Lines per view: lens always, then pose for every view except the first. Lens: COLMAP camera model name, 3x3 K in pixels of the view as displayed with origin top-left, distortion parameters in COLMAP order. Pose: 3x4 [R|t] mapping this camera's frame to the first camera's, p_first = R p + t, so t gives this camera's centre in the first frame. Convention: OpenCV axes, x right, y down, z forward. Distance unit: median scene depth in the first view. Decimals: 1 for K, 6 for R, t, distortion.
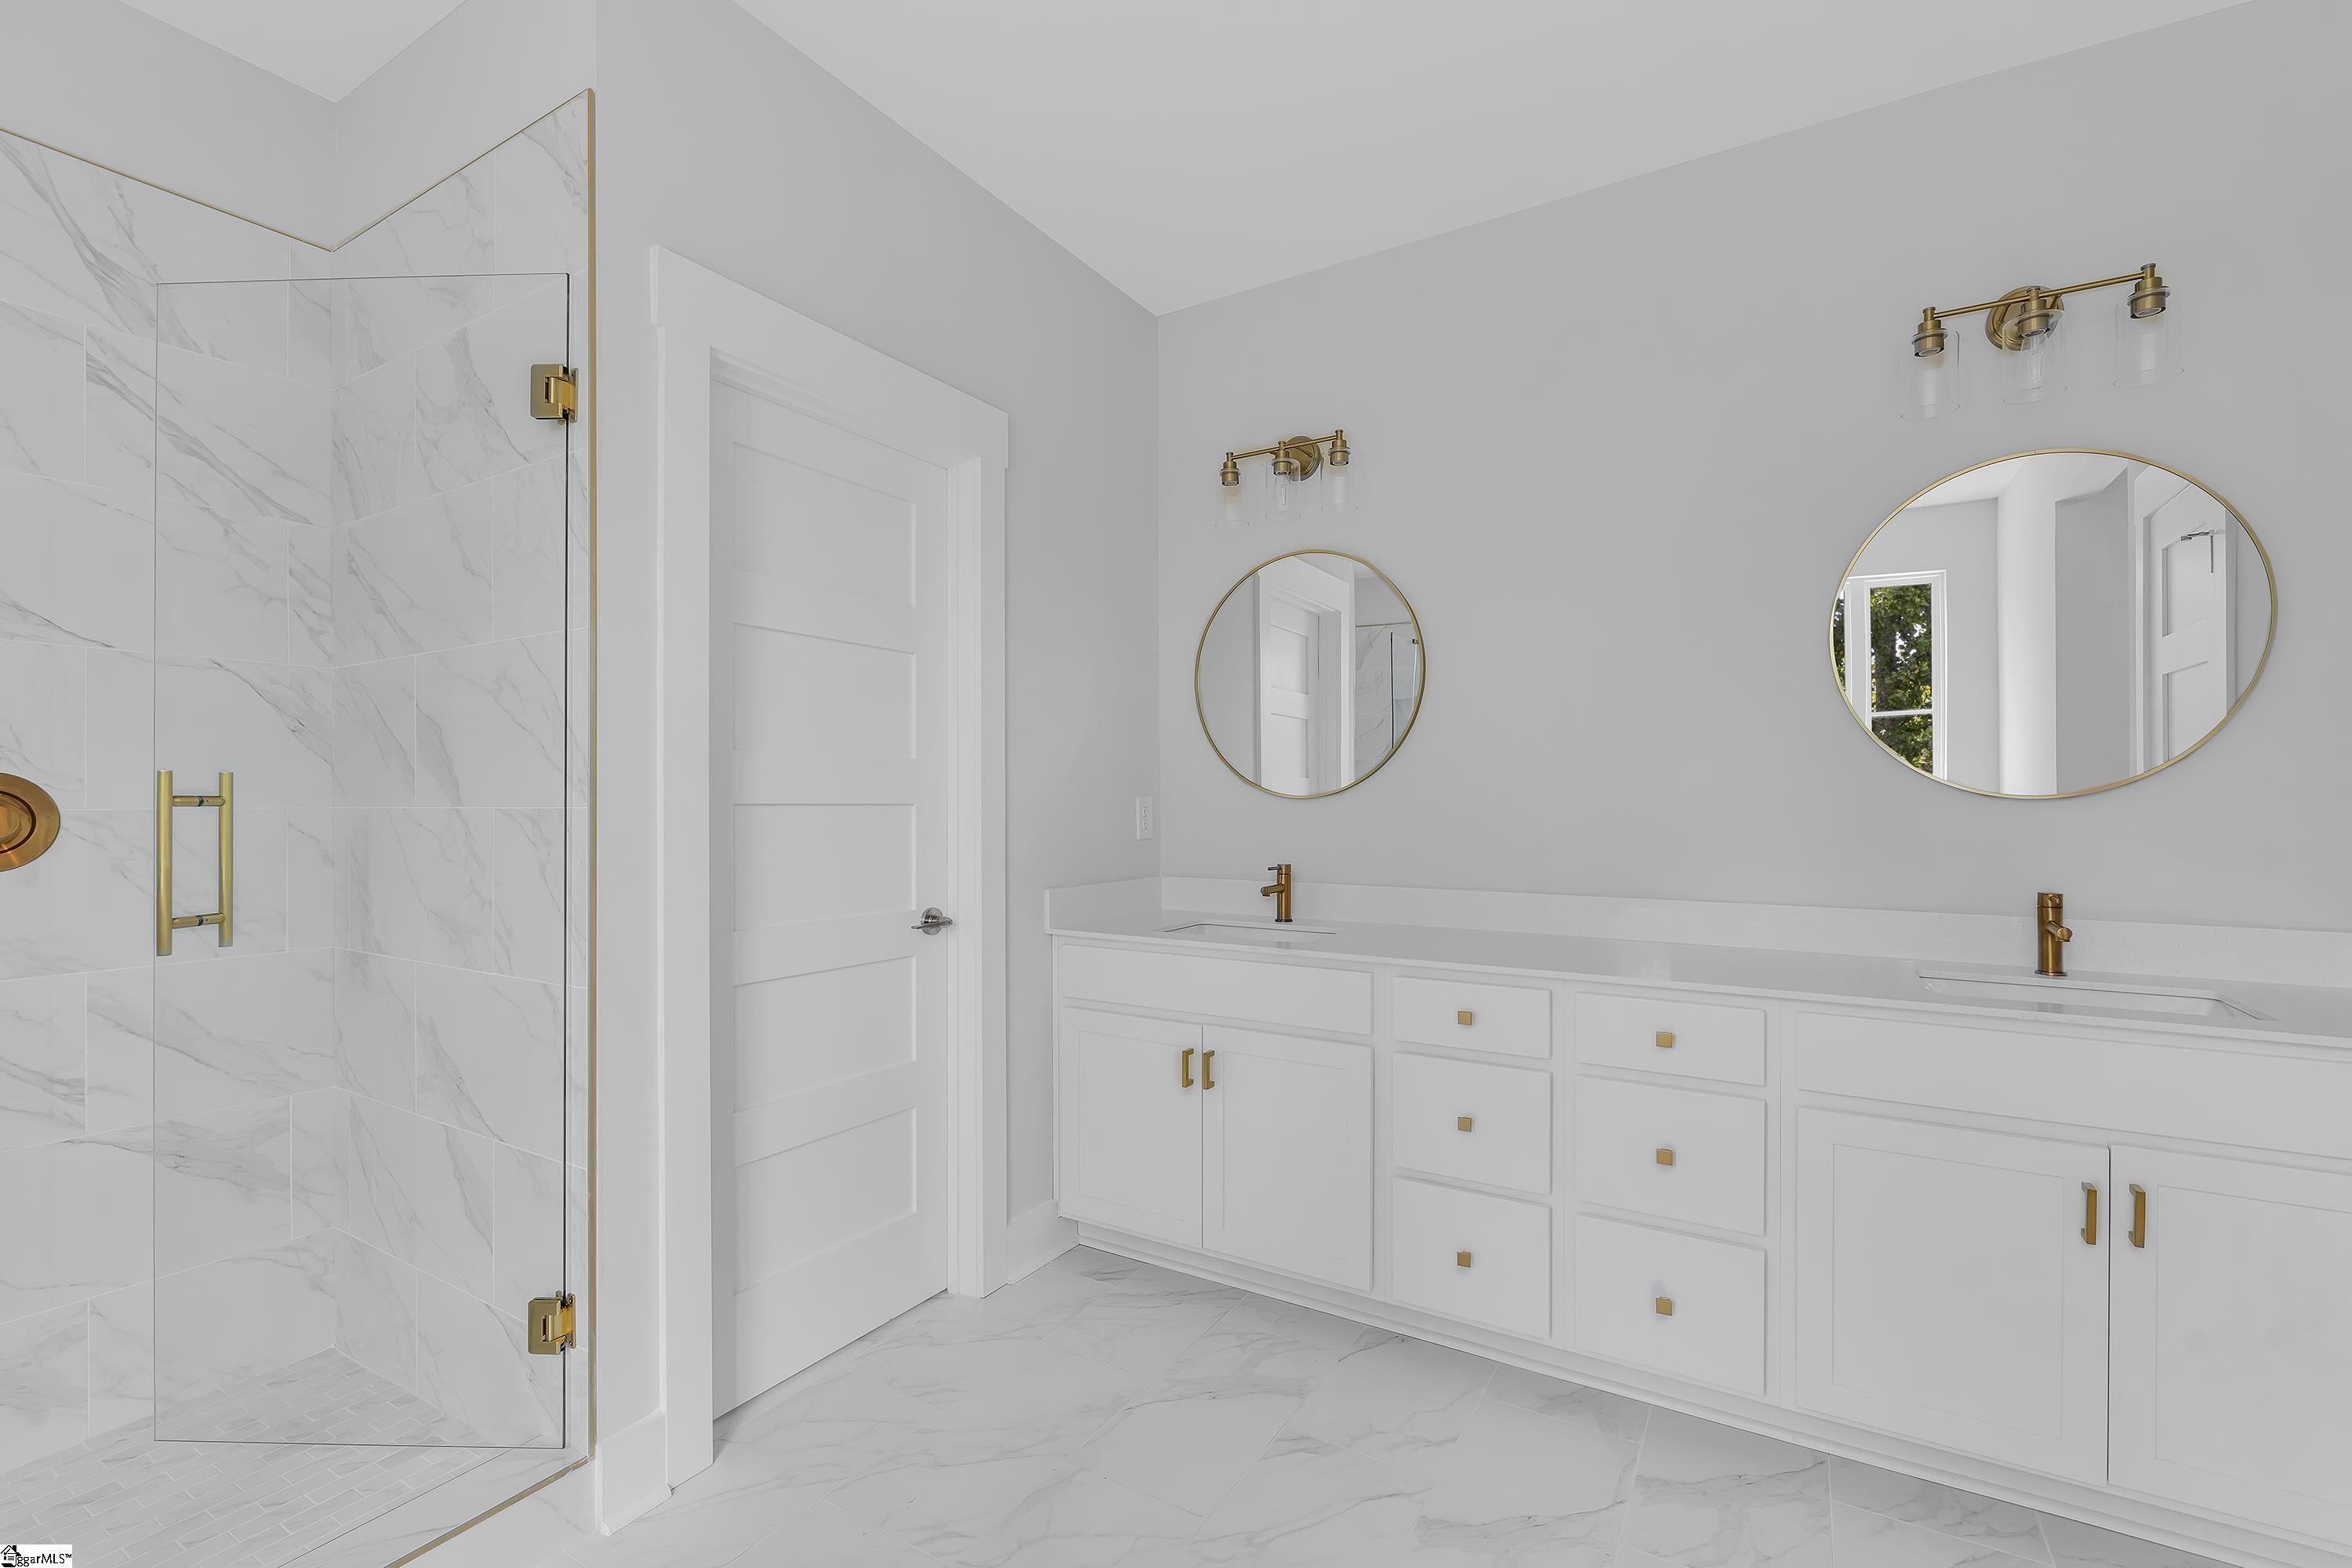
lens RADIAL K [[1021.1, 0, 1178.1], [0, 1021.1, 794.2], [0, 0, 1]] dist [-0.002499, -0.000005]
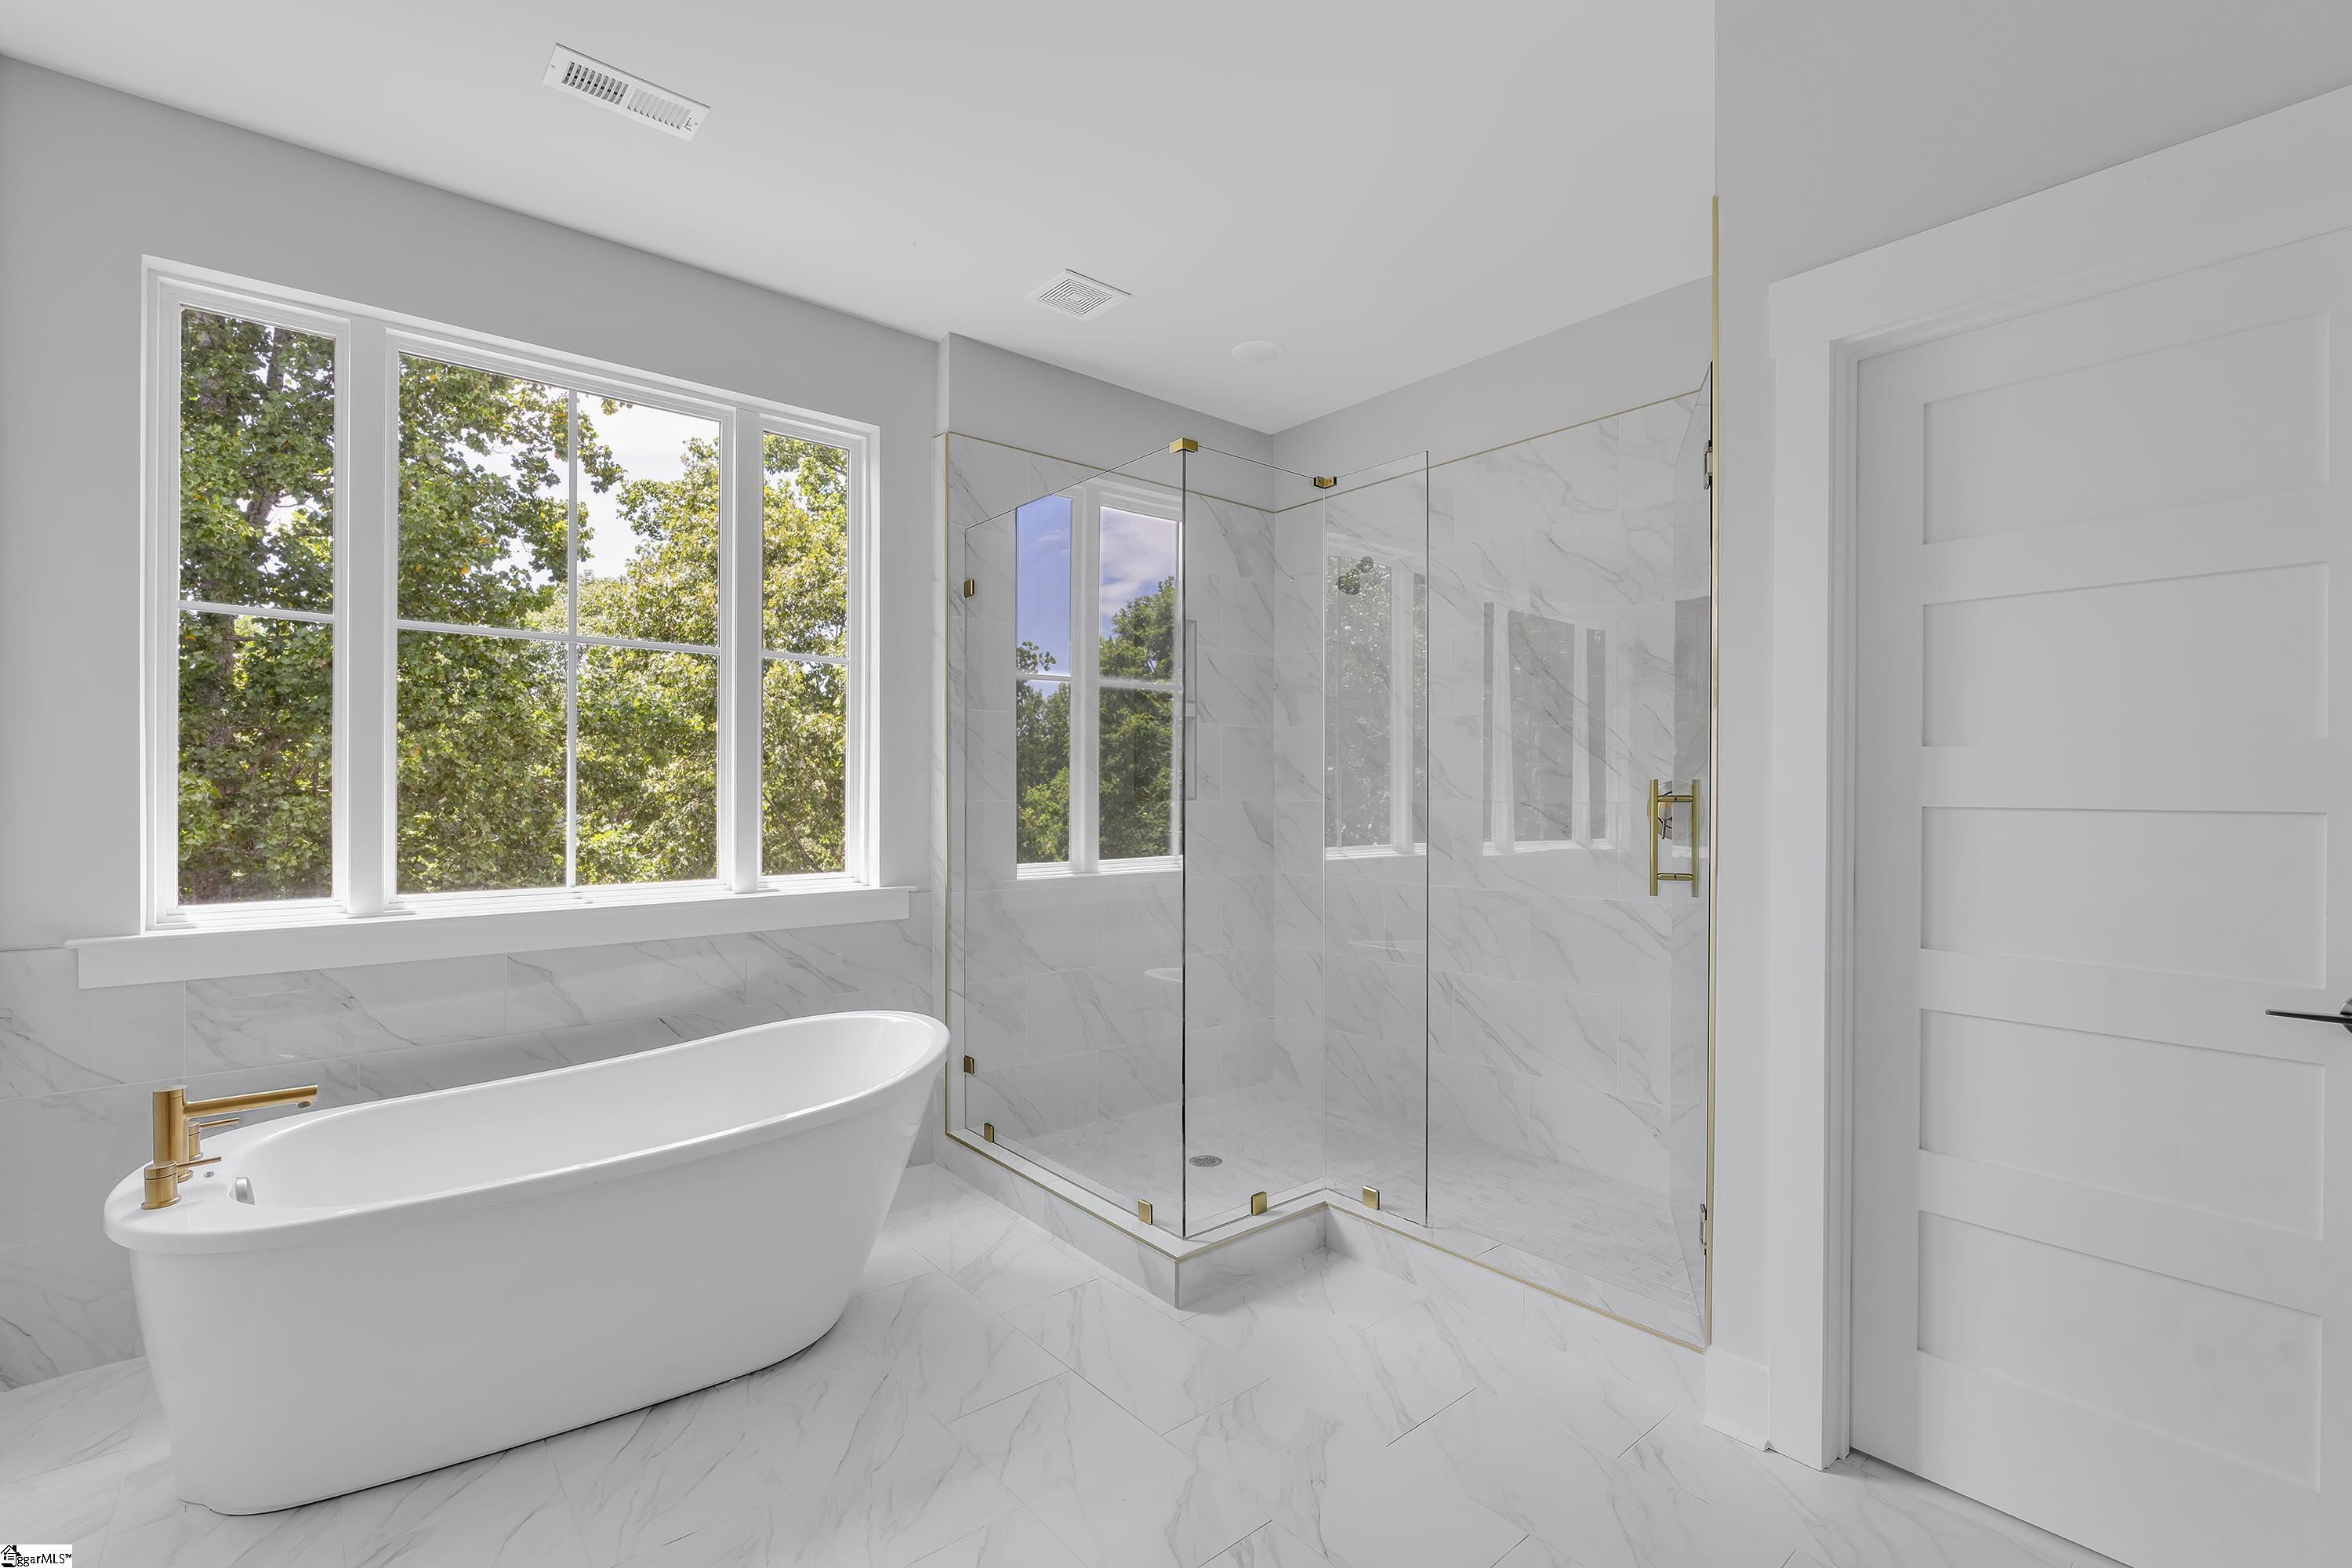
lens RADIAL K [[1021.1, 0, 1178.1], [0, 1021.1, 794.2], [0, 0, 1]] dist [-0.002499, -0.000005]
pose [[-0.332048, 0.001936, -0.943260, 0.715004], [-0.001375, 0.999996, 0.002537, -0.003088], [0.943261, 0.002140, -0.332044, 0.786070]]
